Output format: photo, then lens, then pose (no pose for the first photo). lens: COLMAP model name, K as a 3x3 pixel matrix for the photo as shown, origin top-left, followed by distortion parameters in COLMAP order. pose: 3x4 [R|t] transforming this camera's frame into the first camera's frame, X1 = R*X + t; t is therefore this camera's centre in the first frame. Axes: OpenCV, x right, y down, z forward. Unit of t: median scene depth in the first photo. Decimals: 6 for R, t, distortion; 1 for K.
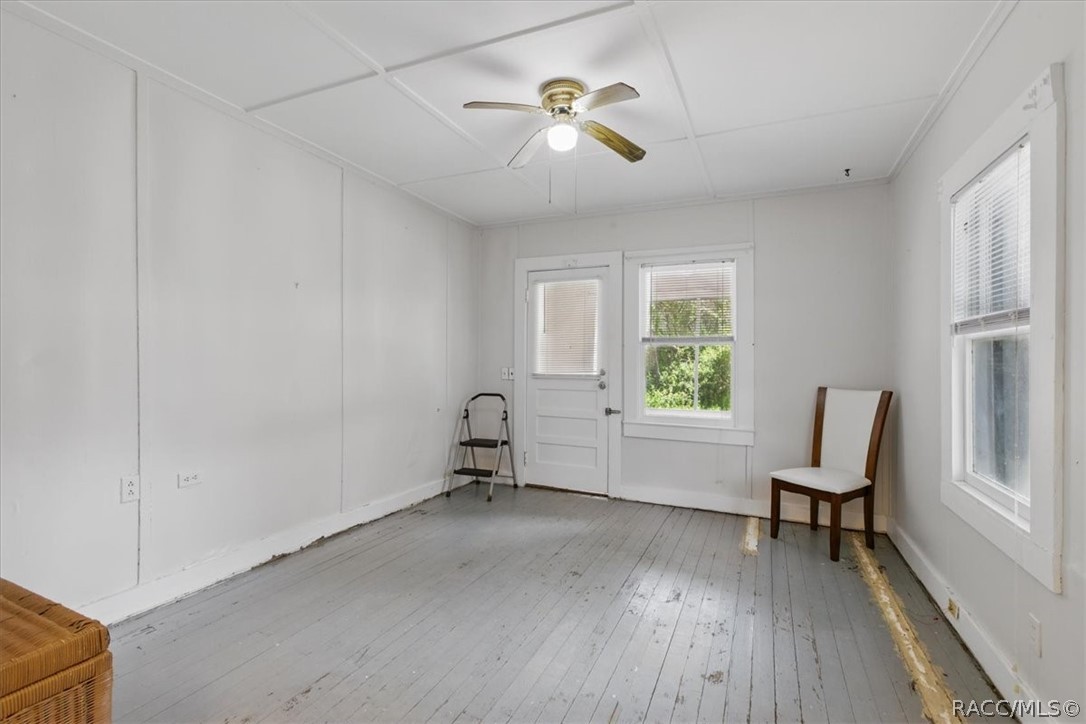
lens RADIAL K [[500.6, 0, 543.0], [0, 500.6, 362.0], [0, 0, 1]] dist [0.000600, 0.000798]
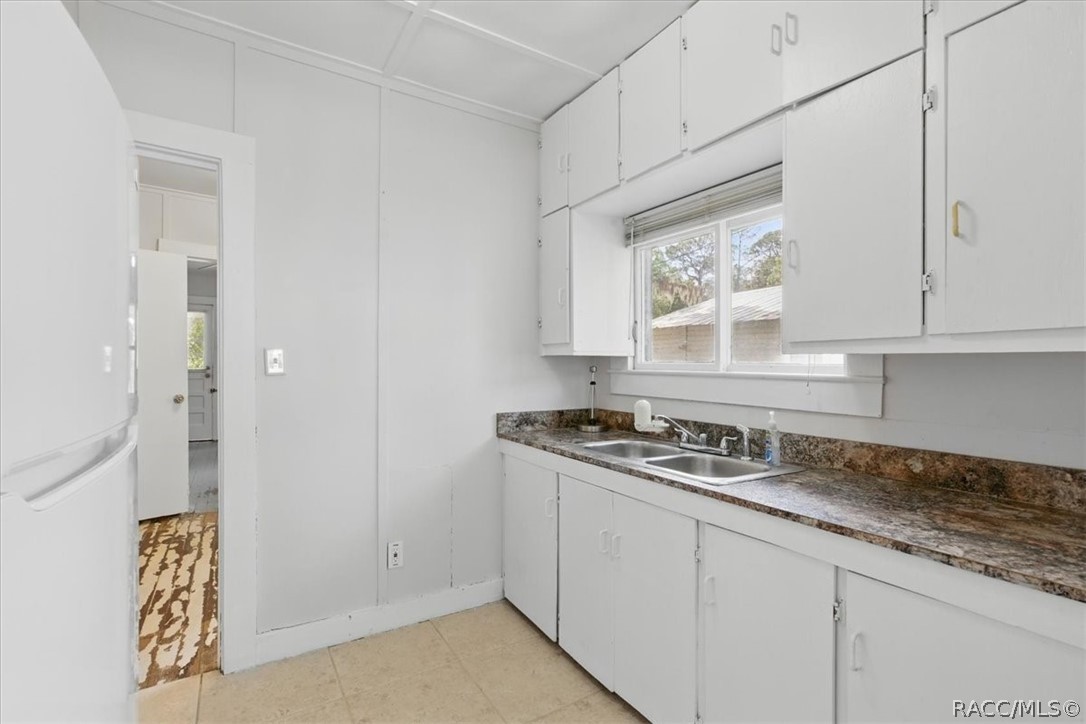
lens RADIAL K [[500.6, 0, 543.0], [0, 500.6, 362.0], [0, 0, 1]] dist [0.000600, 0.000798]
pose [[0.562296, -0.004069, 0.826926, -0.813108], [-0.000874, 0.999984, 0.005514, -0.011643], [-0.826936, -0.003823, 0.562283, -1.121371]]
